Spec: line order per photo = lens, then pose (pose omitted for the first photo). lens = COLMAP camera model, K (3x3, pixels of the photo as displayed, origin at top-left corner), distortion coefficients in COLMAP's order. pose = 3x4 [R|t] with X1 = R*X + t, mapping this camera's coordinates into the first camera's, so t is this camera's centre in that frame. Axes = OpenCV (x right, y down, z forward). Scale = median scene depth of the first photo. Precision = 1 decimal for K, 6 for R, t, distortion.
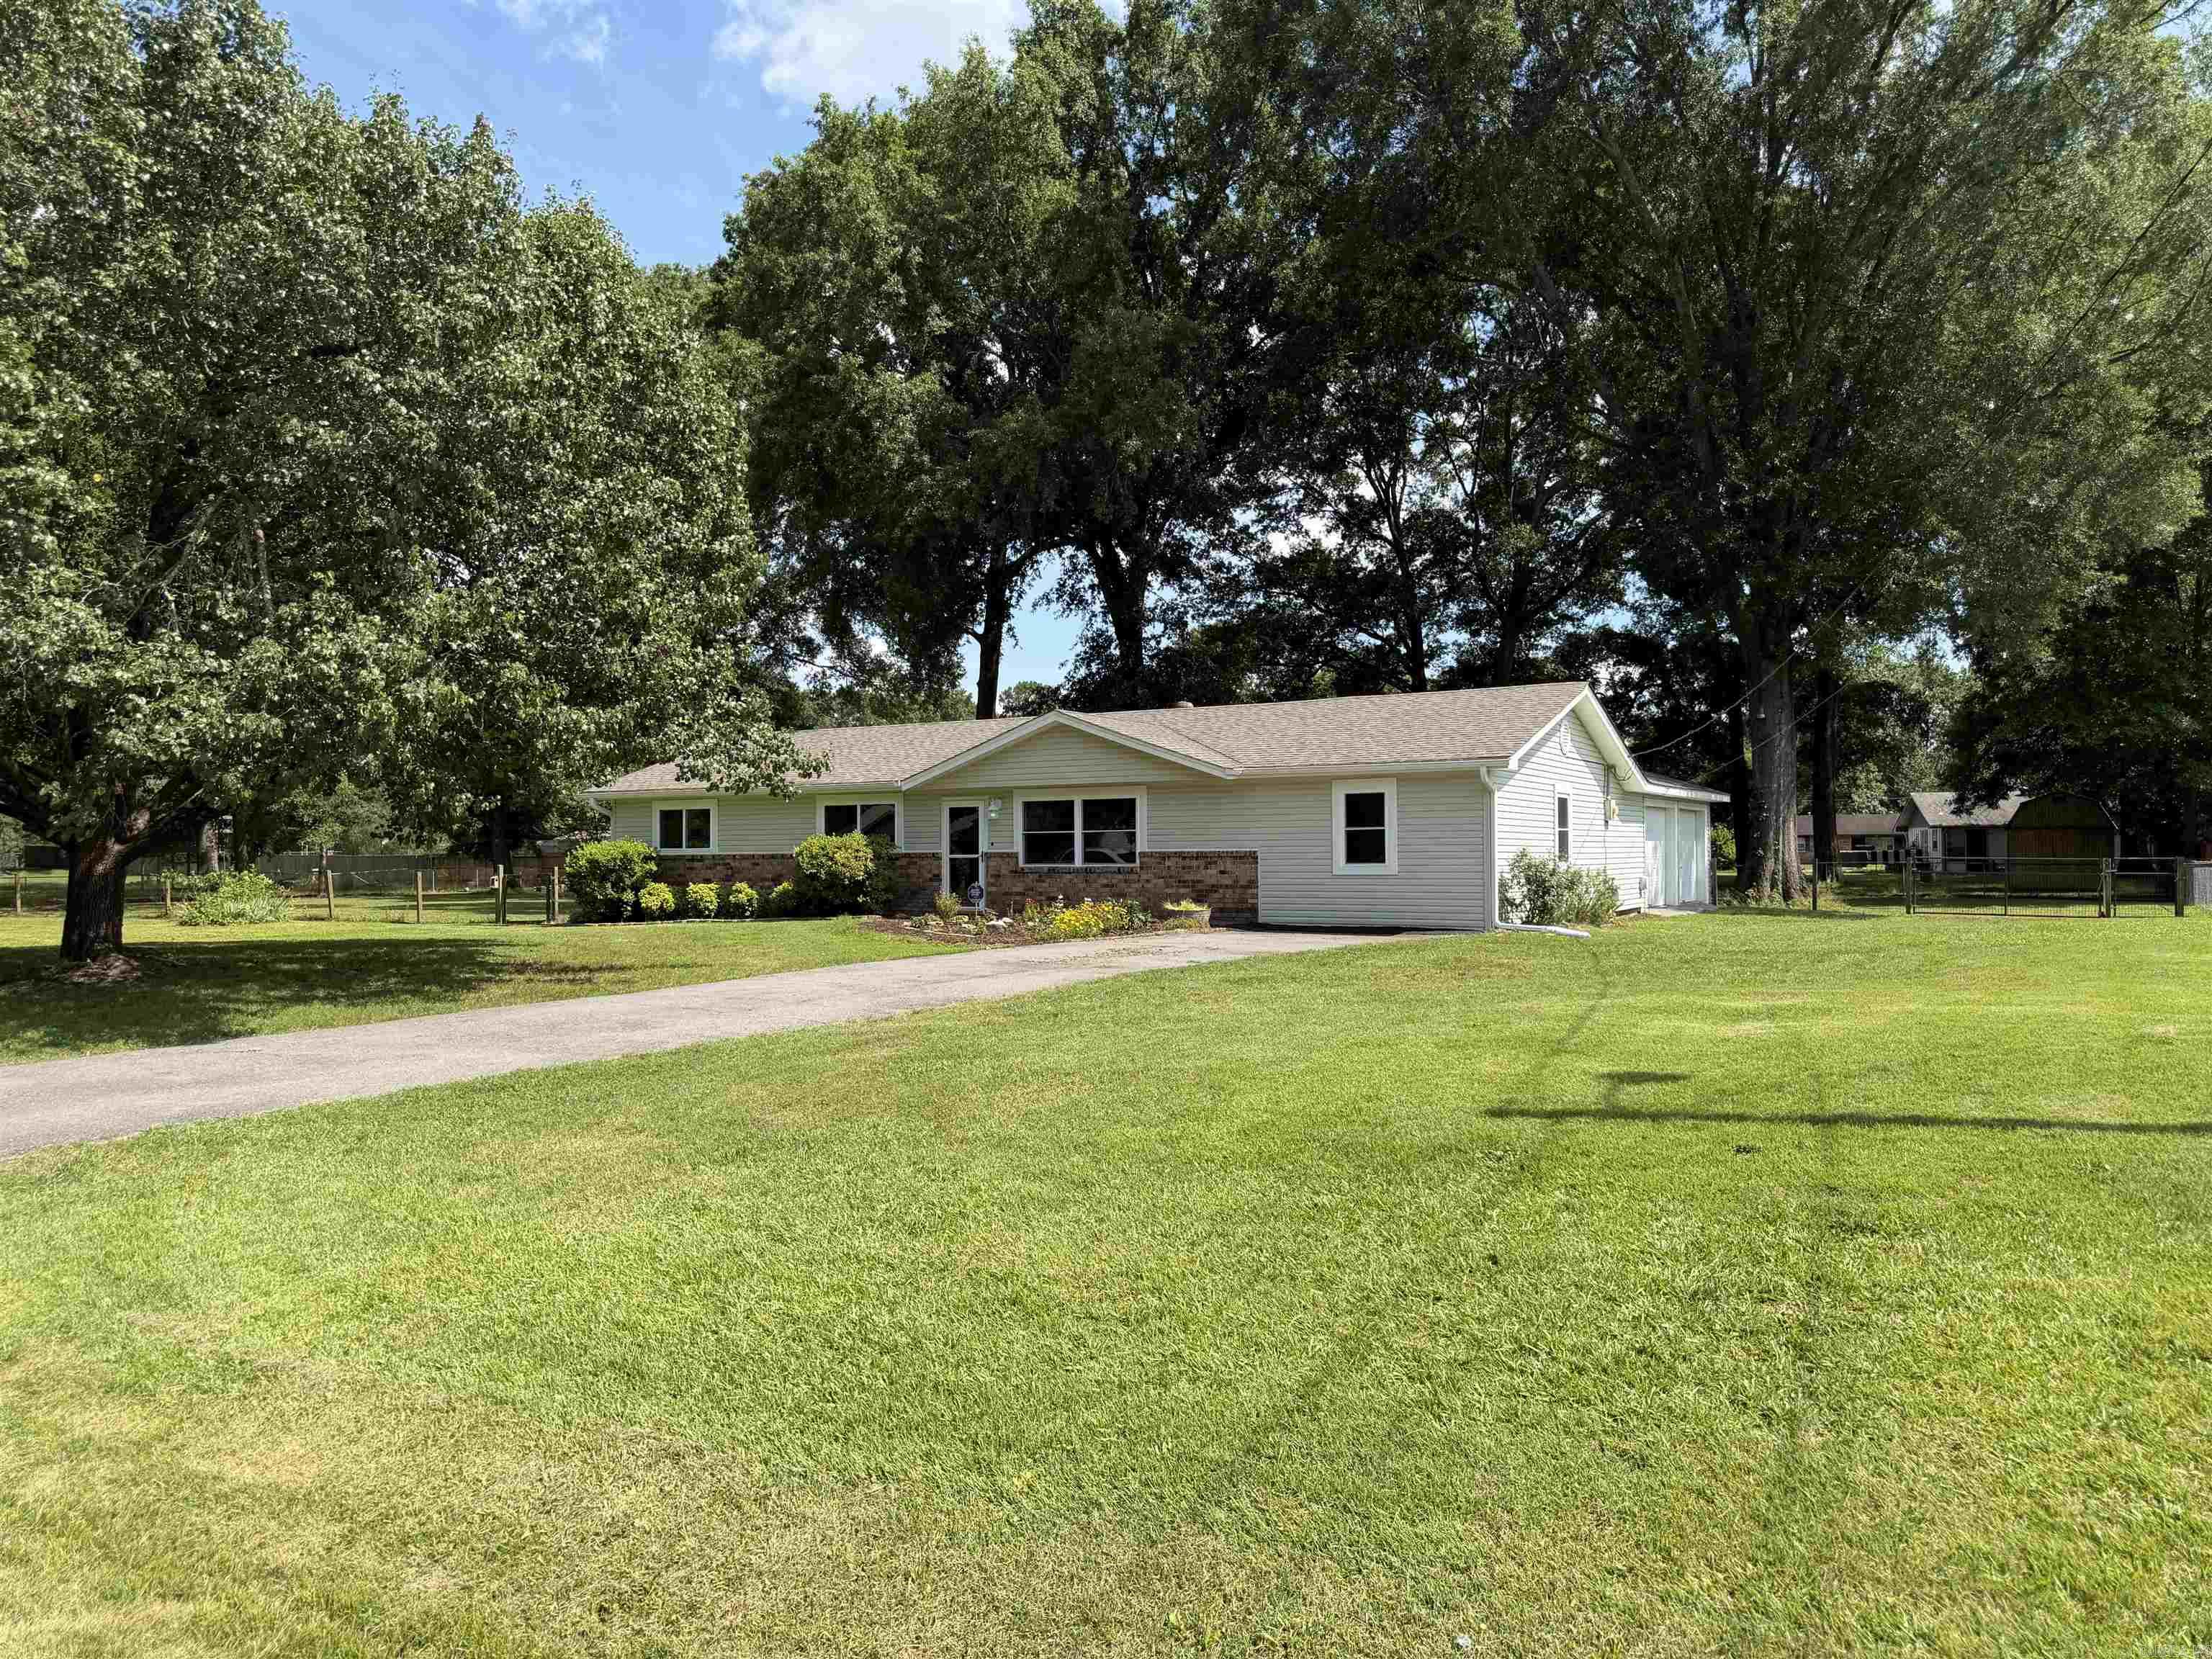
lens RADIAL K [[1542.9, 0, 1106.0], [0, 1542.9, 829.5], [0, 0, 1]] dist [0.001773, 0.000192]
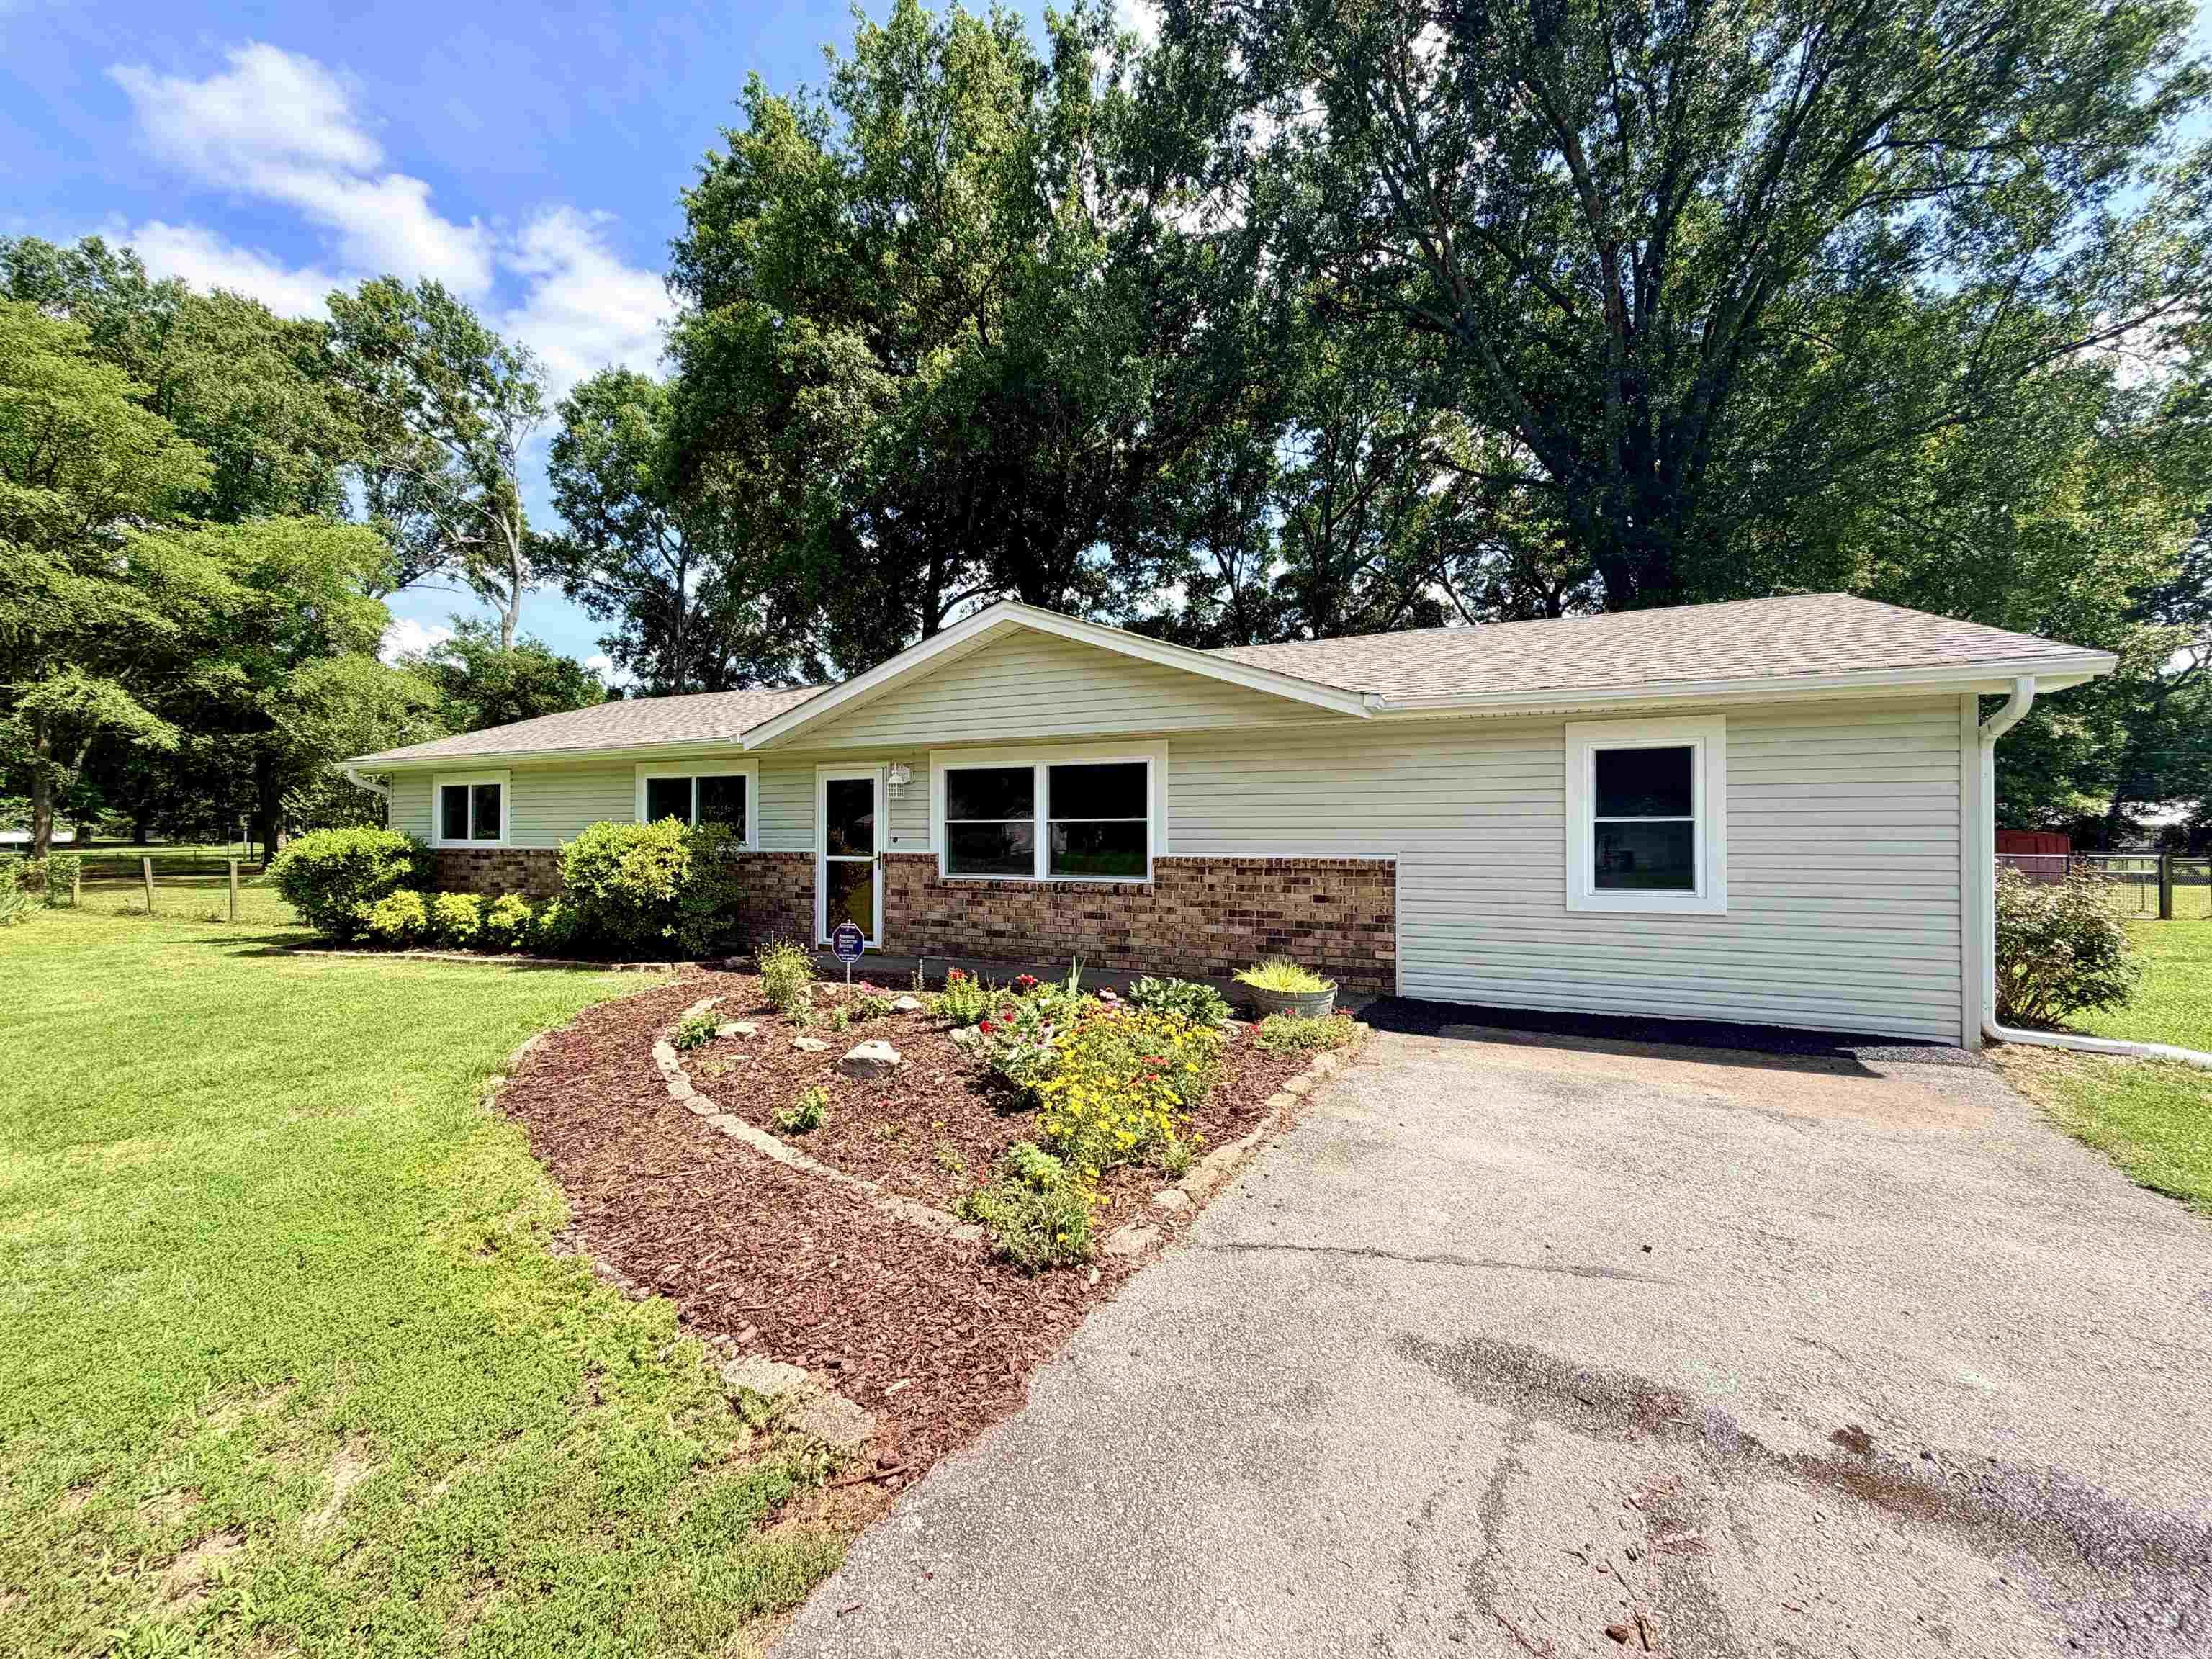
lens RADIAL K [[884.6, 0, 1106.0], [0, 884.6, 829.5], [0, 0, 1]] dist [-0.001473, -0.000025]
pose [[0.992832, 0.005573, 0.119392, -0.032125], [-0.007123, 0.999896, 0.012561, 0.000294], [-0.119310, -0.013322, 0.992768, 0.635126]]
